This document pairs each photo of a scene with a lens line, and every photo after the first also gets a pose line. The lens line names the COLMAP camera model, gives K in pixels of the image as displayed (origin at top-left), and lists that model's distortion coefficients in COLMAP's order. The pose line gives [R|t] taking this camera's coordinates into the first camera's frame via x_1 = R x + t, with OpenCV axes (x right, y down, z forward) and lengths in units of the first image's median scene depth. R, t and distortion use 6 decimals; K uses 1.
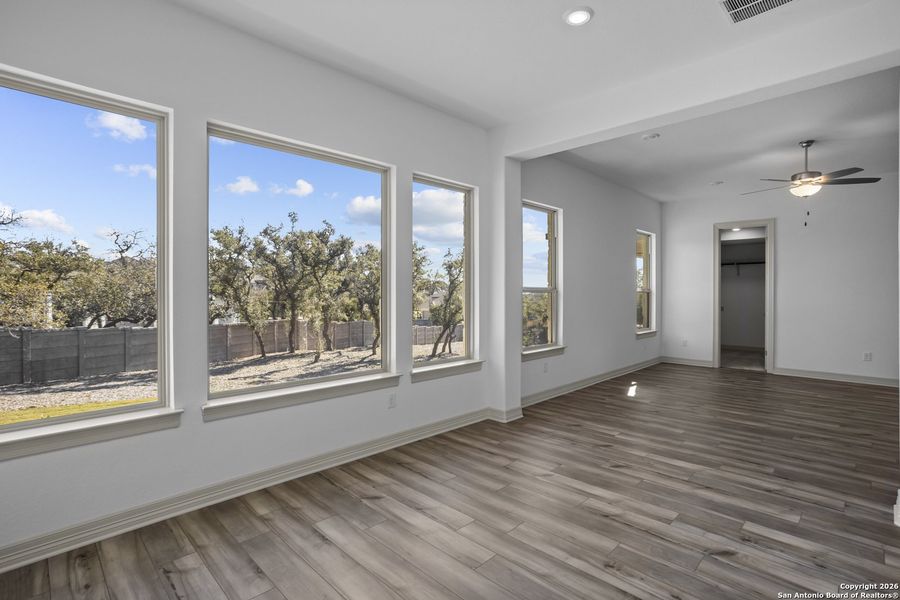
lens RADIAL K [[436.4, 0, 454.0], [0, 436.4, 291.9], [0, 0, 1]] dist [-0.053757, 0.026543]
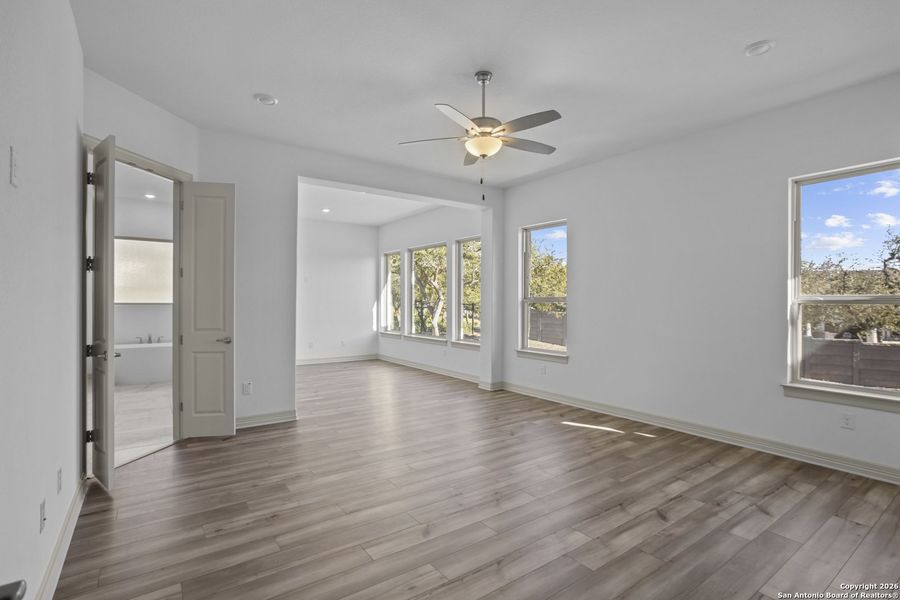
lens RADIAL K [[437.0, 0, 450.0], [0, 437.0, 300.0], [0, 0, 1]] dist [-0.043651, 0.018432]
pose [[-0.172457, -0.001457, -0.985016, 2.228067], [-0.006033, 0.999982, -0.000423, -0.003805], [0.984999, 0.005870, -0.172462, 1.579598]]
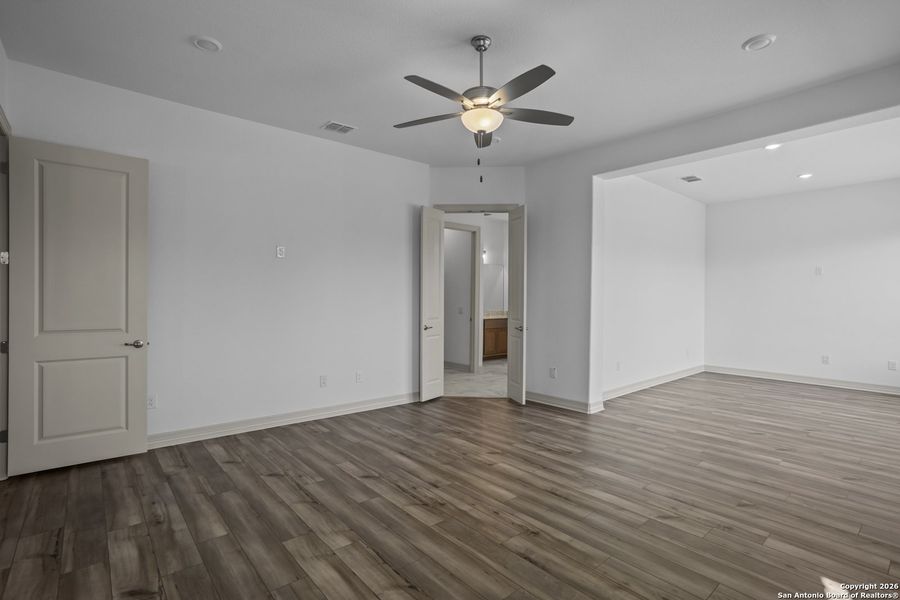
lens RADIAL K [[436.4, 0, 454.0], [0, 436.4, 291.9], [0, 0, 1]] dist [-0.053757, 0.026543]
pose [[-0.996478, -0.003862, 0.083764, 1.196660], [-0.004757, 0.999934, -0.010487, -0.000987], [-0.083718, -0.010849, -0.996430, 2.375117]]
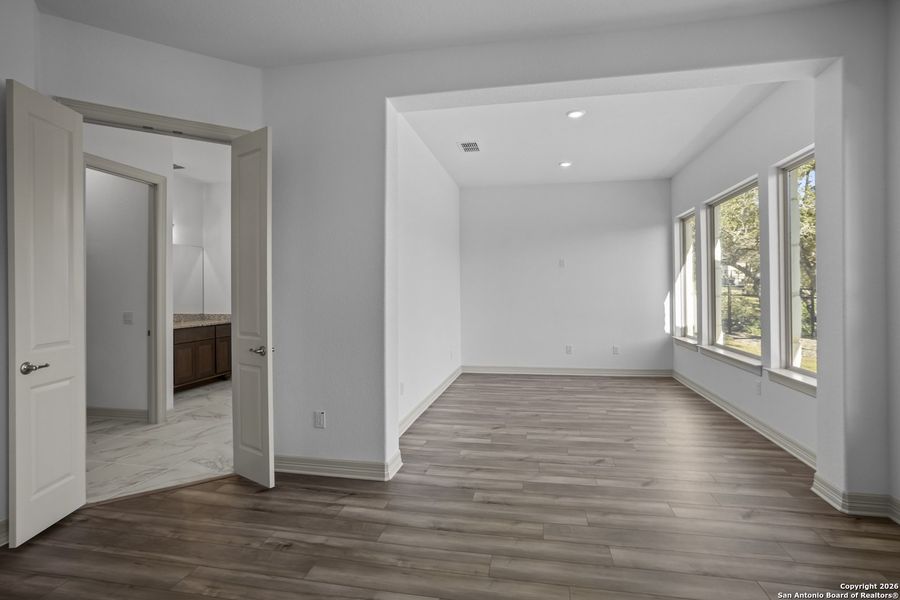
lens RADIAL K [[436.4, 0, 454.0], [0, 436.4, 291.9], [0, 0, 1]] dist [-0.053757, 0.026543]
pose [[-0.834690, 0.008649, -0.550651, 1.241439], [0.009150, 0.999956, 0.001836, -0.001209], [0.550643, -0.003506, -0.834733, 1.680920]]
